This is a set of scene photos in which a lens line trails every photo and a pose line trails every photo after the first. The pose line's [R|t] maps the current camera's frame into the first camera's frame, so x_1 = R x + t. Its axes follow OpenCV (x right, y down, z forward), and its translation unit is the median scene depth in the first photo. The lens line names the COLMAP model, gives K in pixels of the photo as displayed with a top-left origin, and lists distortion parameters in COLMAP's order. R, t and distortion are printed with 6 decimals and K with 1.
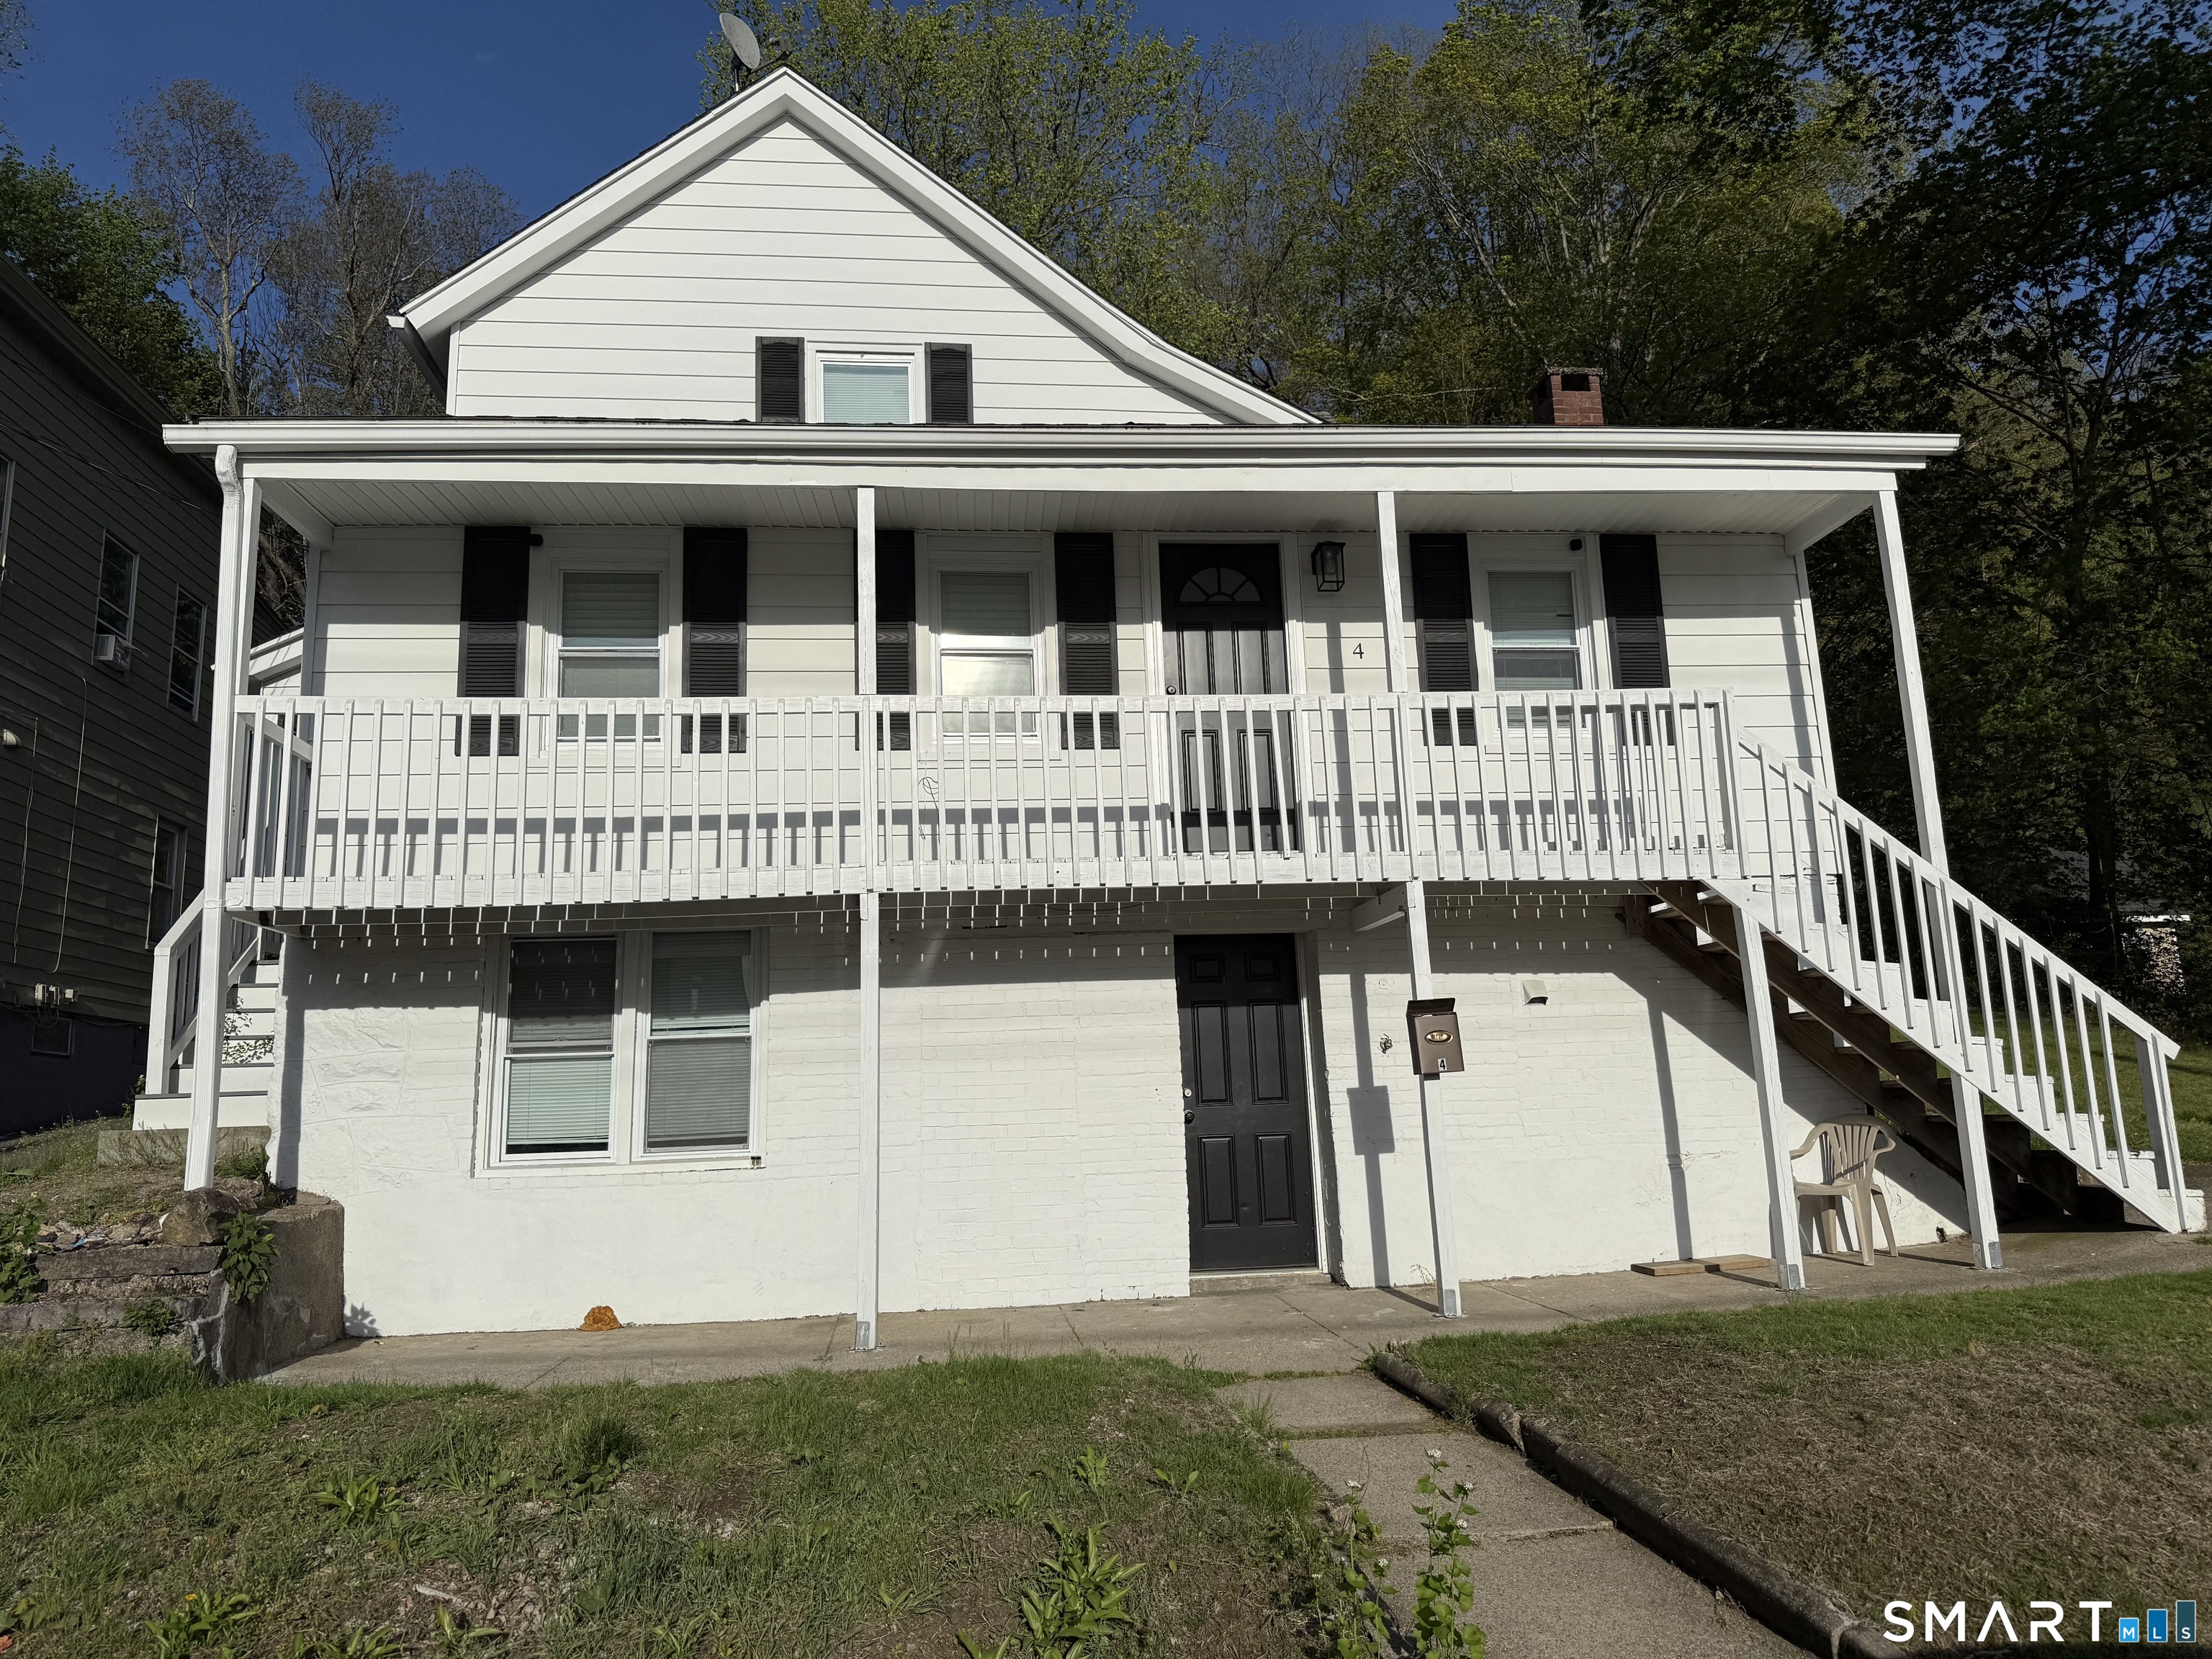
lens RADIAL K [[1561.4, 0, 1105.9], [0, 1561.4, 835.0], [0, 0, 1]] dist [0.050044, -0.063275]
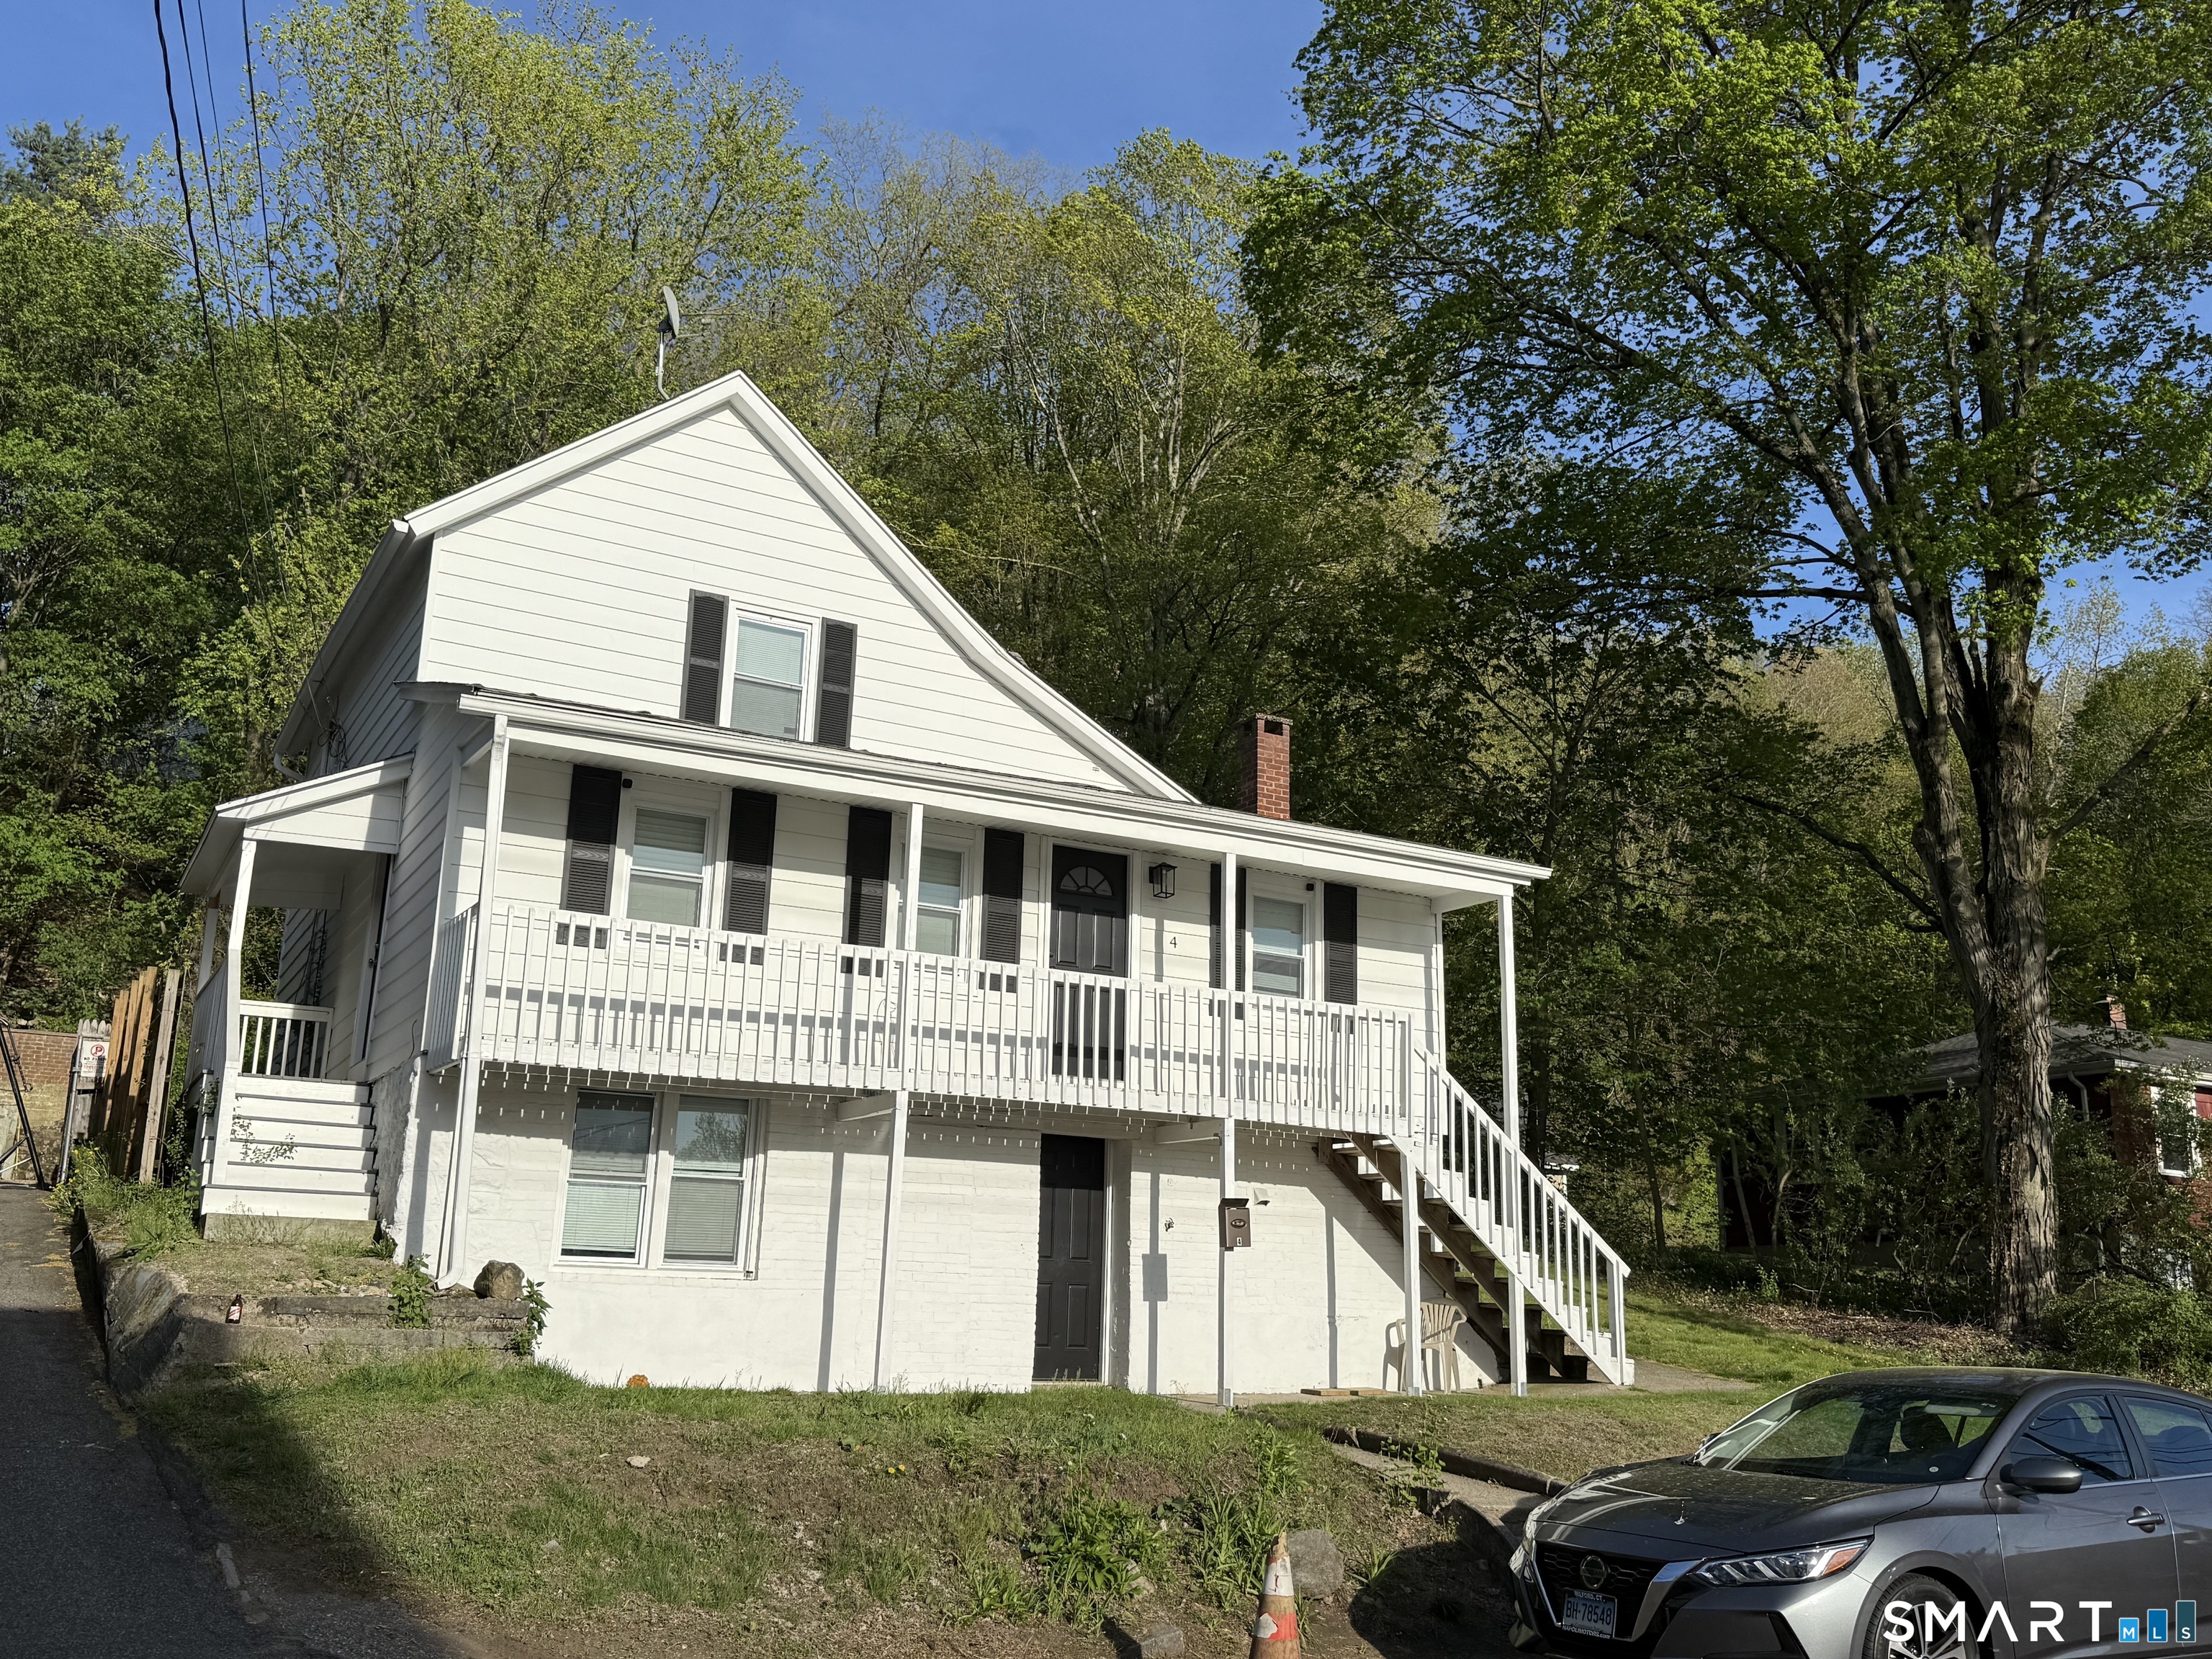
lens RADIAL K [[1998.1, 0, 1107.5], [0, 1998.1, 828.2], [0, 0, 1]] dist [0.116949, -0.002646]
pose [[0.919353, 0.154951, 0.361634, -0.600553], [-0.131613, 0.987346, -0.088462, -0.055708], [-0.370766, 0.033732, 0.928114, -0.706574]]
